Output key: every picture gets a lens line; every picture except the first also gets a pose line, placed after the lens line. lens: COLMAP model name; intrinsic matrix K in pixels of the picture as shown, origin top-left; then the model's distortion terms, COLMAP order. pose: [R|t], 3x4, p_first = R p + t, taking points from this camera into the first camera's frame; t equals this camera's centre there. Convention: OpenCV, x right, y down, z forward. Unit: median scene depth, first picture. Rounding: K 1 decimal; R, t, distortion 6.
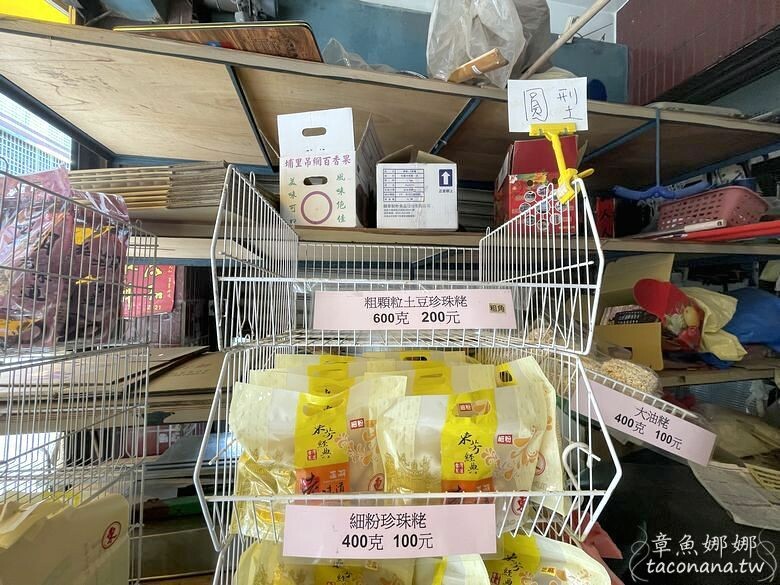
lens RADIAL K [[310.1, 0, 388.1], [0, 310.1, 297.5], [0, 0, 1]] dist [0.004353, -0.000287]
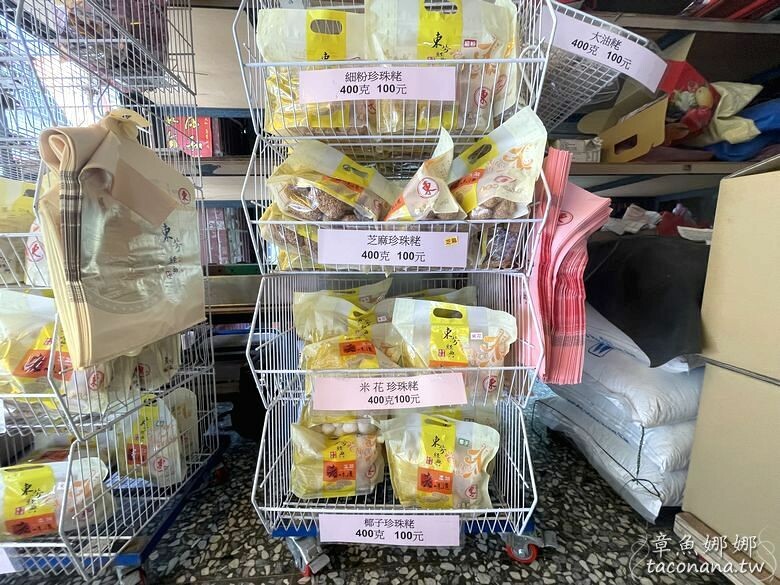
lens RADIAL K [[310.1, 0, 387.7], [0, 310.1, 287.3], [0, 0, 1]] dist [0.004353, -0.000287]
pose [[0.995248, 0.000223, -0.097372, 0.149889], [0.013621, 0.989846, 0.141492, 1.109646], [0.096415, -0.142146, 0.985139, -0.350260]]
